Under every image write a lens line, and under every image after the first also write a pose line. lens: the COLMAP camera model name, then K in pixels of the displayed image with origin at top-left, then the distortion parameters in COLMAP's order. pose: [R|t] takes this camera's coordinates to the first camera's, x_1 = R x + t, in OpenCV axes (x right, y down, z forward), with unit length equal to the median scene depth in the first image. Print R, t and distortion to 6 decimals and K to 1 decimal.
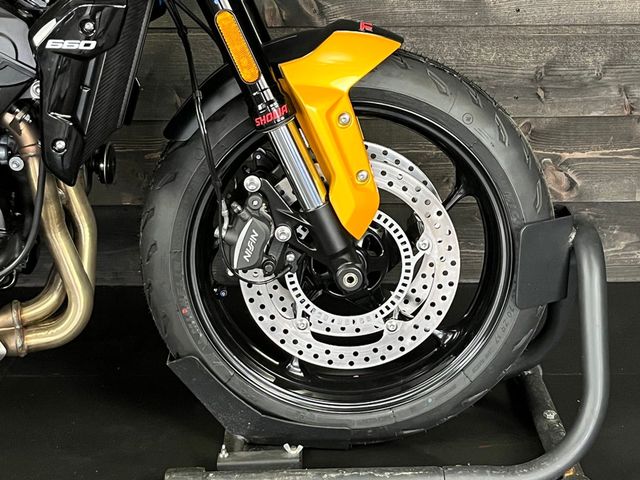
lens RADIAL K [[1052.0, 0, 320.0], [0, 1052.0, 239.4], [0, 0, 1]] dist [0.105799, 0.000000]
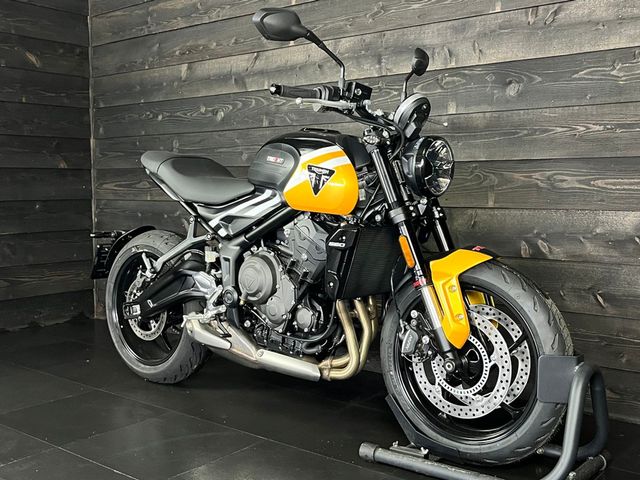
lens RADIAL K [[718.1, 0, 320.1], [0, 718.1, 240.2], [0, 0, 1]] dist [-0.005200, 0.000000]
pose [[0.778894, 0.055708, -0.624677, 0.671627], [-0.205876, 0.963562, -0.170773, 0.089221], [0.592401, 0.261620, 0.761981, -0.272712]]
